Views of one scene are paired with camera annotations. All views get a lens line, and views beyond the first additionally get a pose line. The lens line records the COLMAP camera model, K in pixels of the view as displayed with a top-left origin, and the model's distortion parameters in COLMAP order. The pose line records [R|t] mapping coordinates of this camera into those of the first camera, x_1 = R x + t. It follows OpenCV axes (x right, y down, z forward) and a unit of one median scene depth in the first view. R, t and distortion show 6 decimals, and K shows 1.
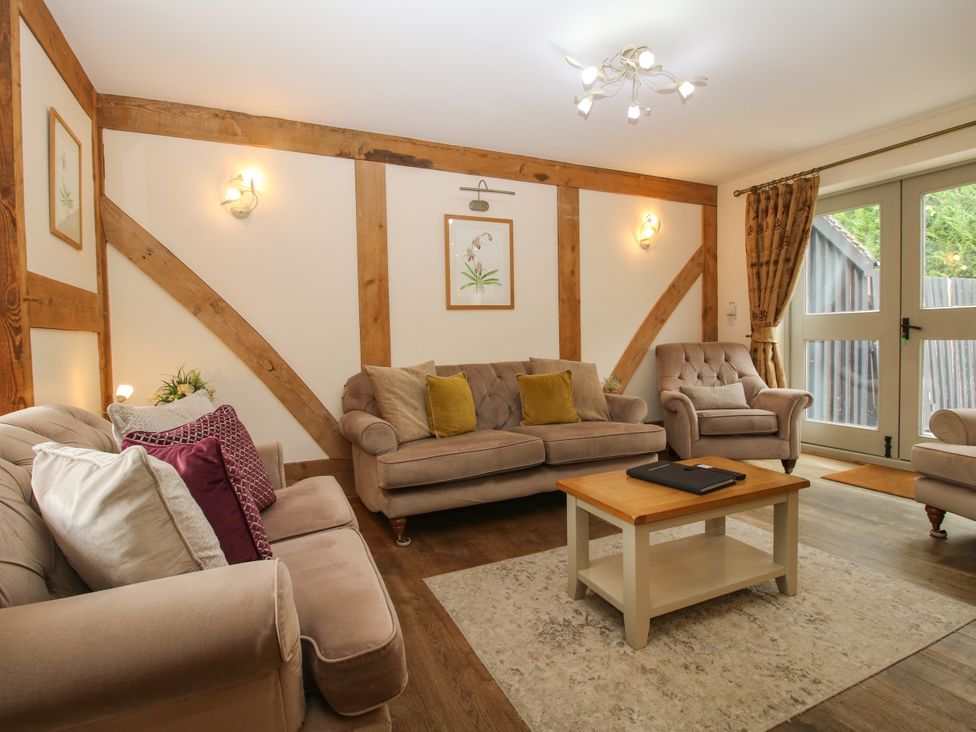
lens RADIAL K [[508.2, 0, 482.7], [0, 508.2, 357.6], [0, 0, 1]] dist [0.003129, -0.016589]
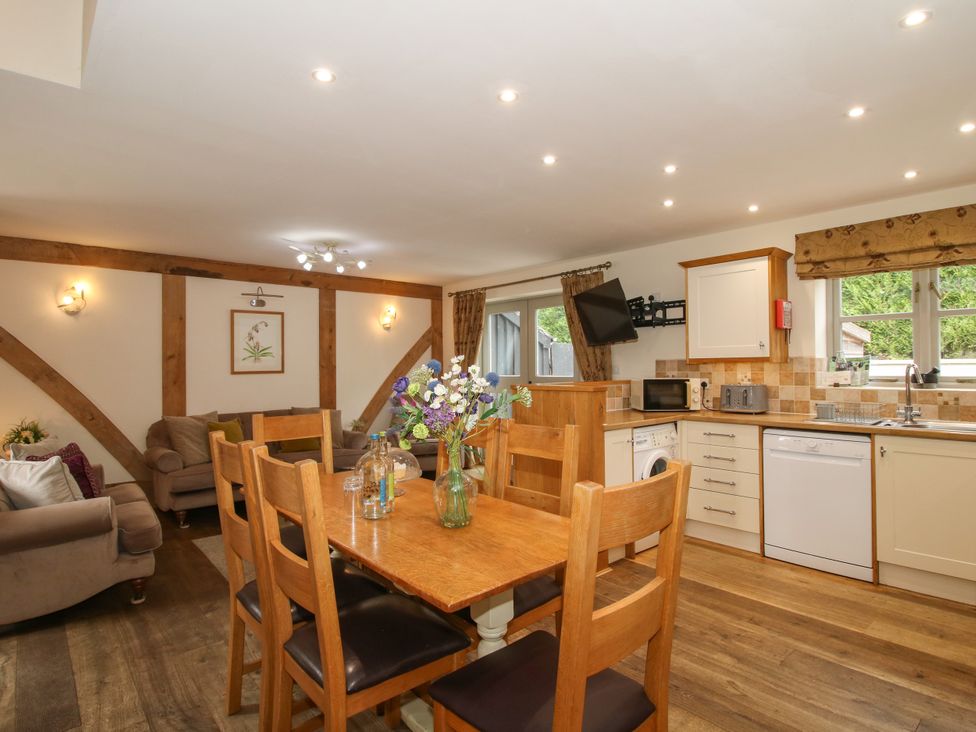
lens RADIAL K [[527.4, 0, 482.1], [0, 527.4, 358.1], [0, 0, 1]] dist [0.005188, -0.016670]
pose [[0.961575, 0.015426, 0.274107, 0.199346], [0.001127, 0.998190, -0.060129, -0.048908], [-0.274539, 0.058128, 0.959818, -0.625990]]
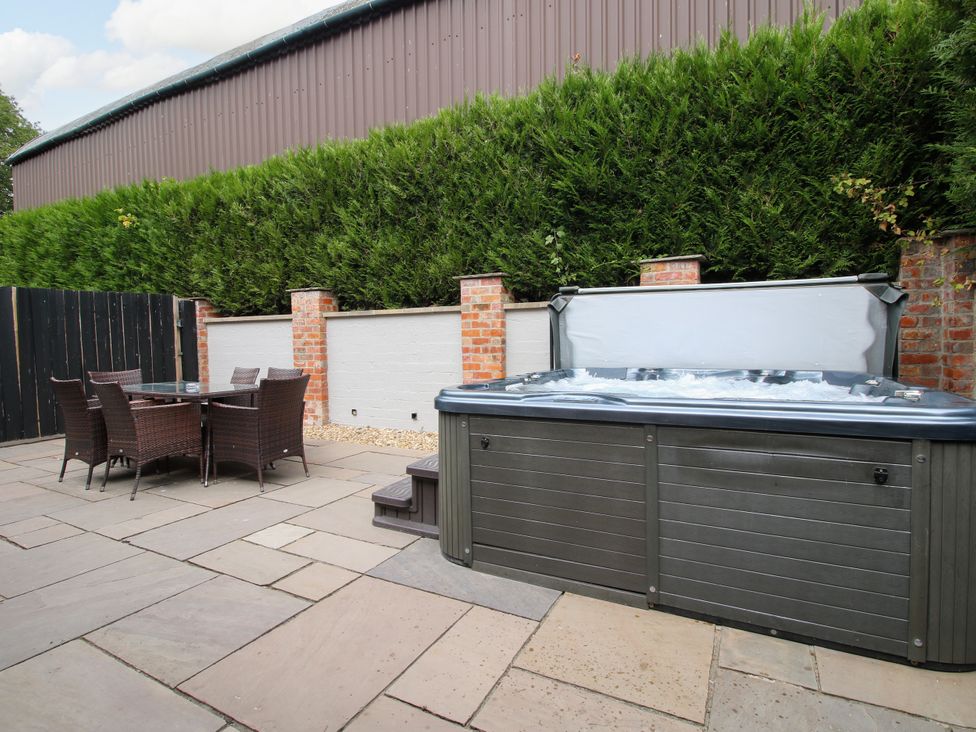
lens RADIAL K [[508.2, 0, 482.7], [0, 508.2, 357.6], [0, 0, 1]] dist [0.003129, -0.016589]
pose [[0.802830, -0.022510, 0.595783, 1.750729], [0.026532, 0.999646, 0.002018, -0.009045], [-0.595618, 0.014187, 0.803143, -0.478898]]
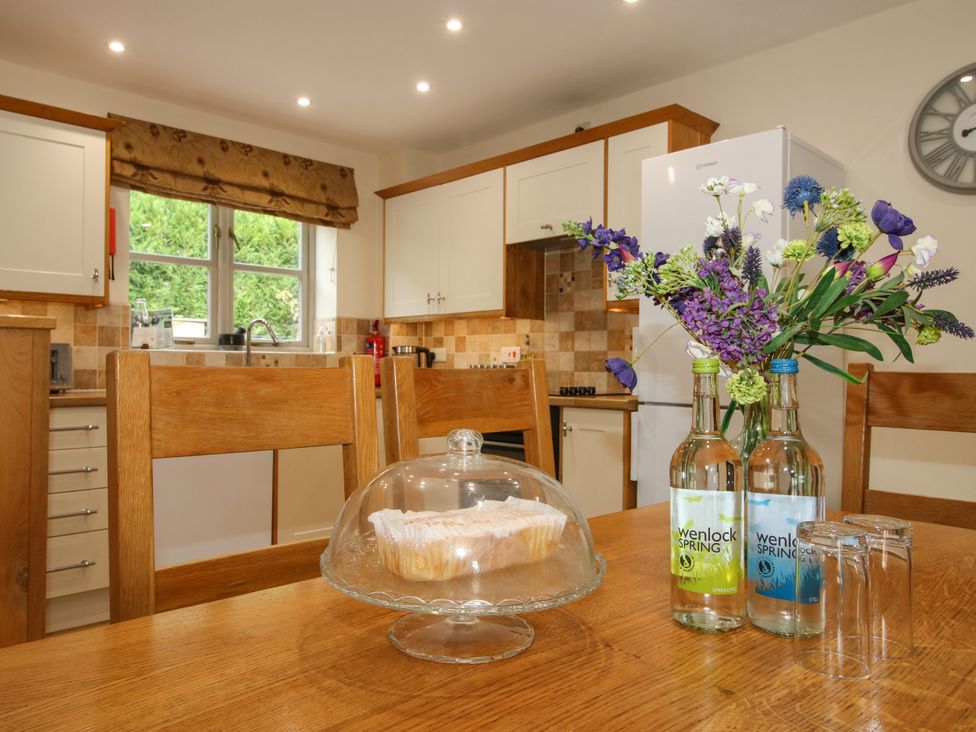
lens RADIAL K [[718.3, 0, 481.6], [0, 718.3, 358.5], [0, 0, 1]] dist [-0.000596, -0.000946]
pose [[-0.314518, 0.028698, 0.948818, 0.065381], [0.038373, 0.999110, -0.017499, -0.006387], [-0.948476, 0.030905, -0.315339, 0.046997]]
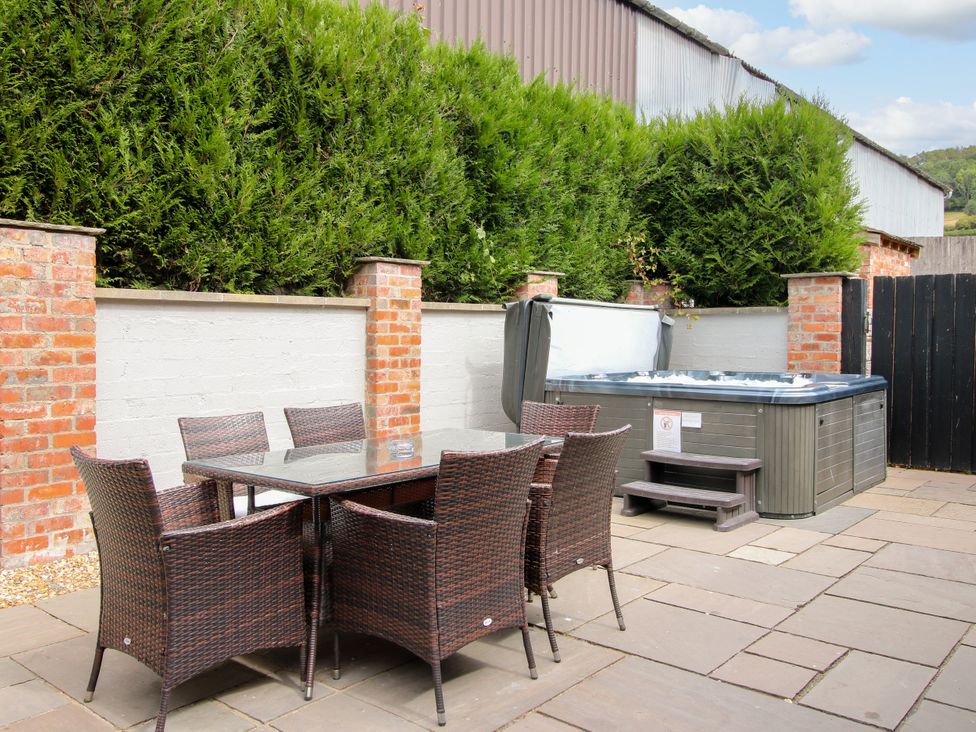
lens RADIAL K [[806.4, 0, 457.0], [0, 806.4, 364.6], [0, 0, 1]] dist [0.010032, 0.006227]
pose [[-0.393752, -0.013083, 0.919124, 1.037947], [0.044815, 0.998436, 0.033411, -0.076467], [-0.918124, 0.054346, -0.392550, 1.245739]]
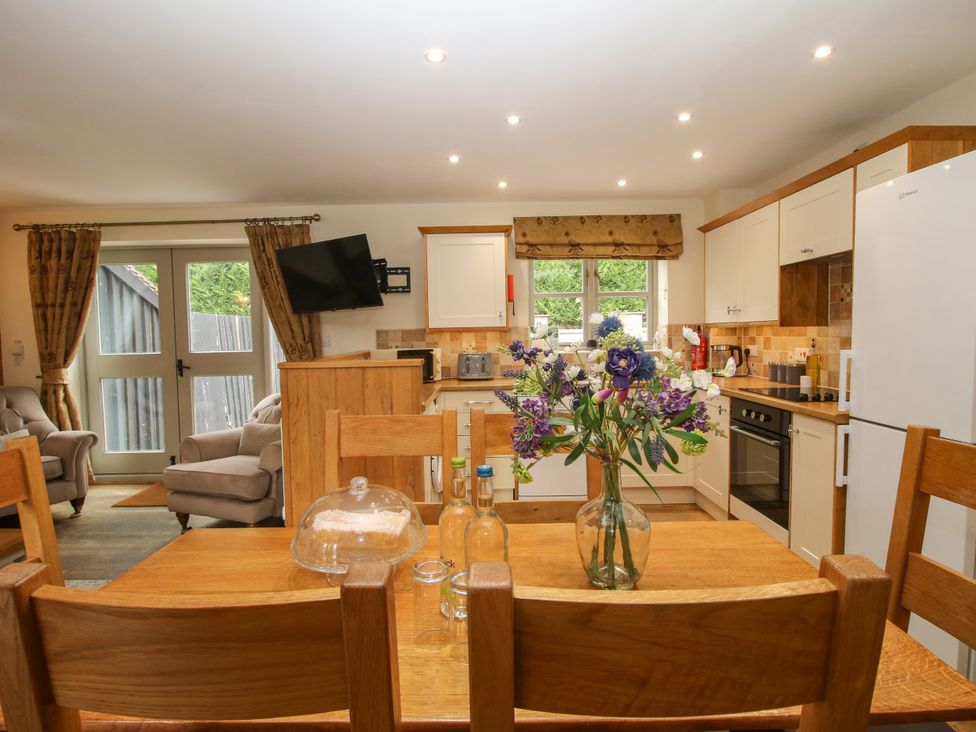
lens RADIAL K [[508.2, 0, 482.7], [0, 508.2, 357.6], [0, 0, 1]] dist [0.003129, -0.016589]
pose [[0.427141, -0.030823, 0.903660, 0.021398], [0.046896, 0.998829, 0.011903, -0.061626], [-0.902968, 0.037294, 0.428086, -0.210818]]
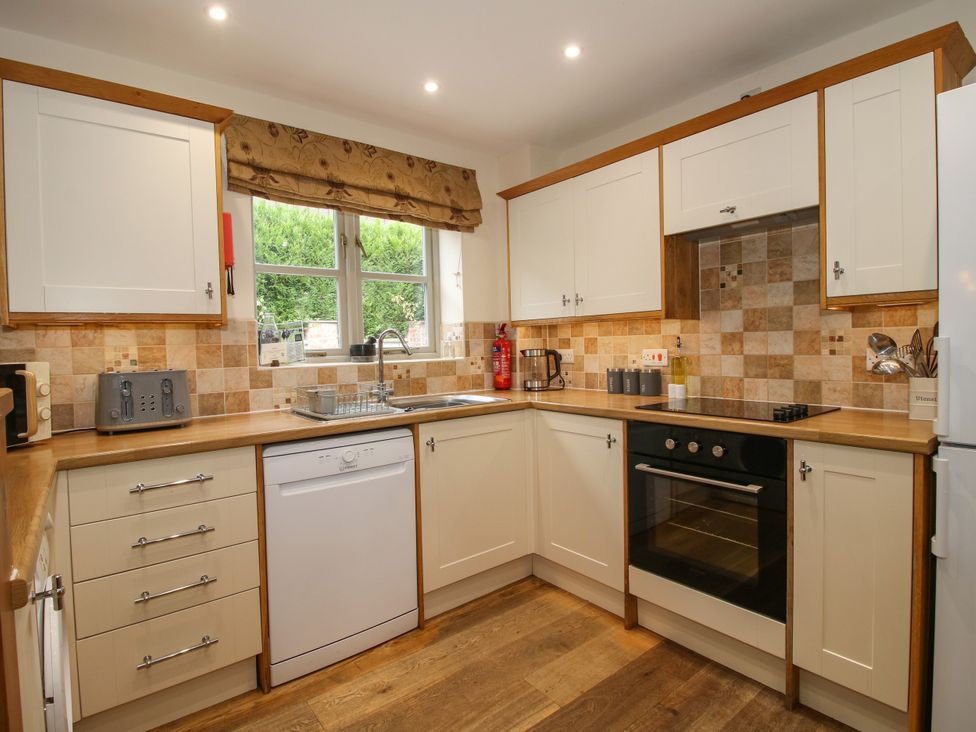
lens RADIAL K [[508.2, 0, 482.7], [0, 508.2, 357.6], [0, 0, 1]] dist [0.003129, -0.016589]
pose [[-0.224499, -0.001098, 0.974474, 0.439573], [0.068066, 0.997539, 0.016805, -0.057786], [-0.972094, 0.070102, -0.223872, 0.058546]]
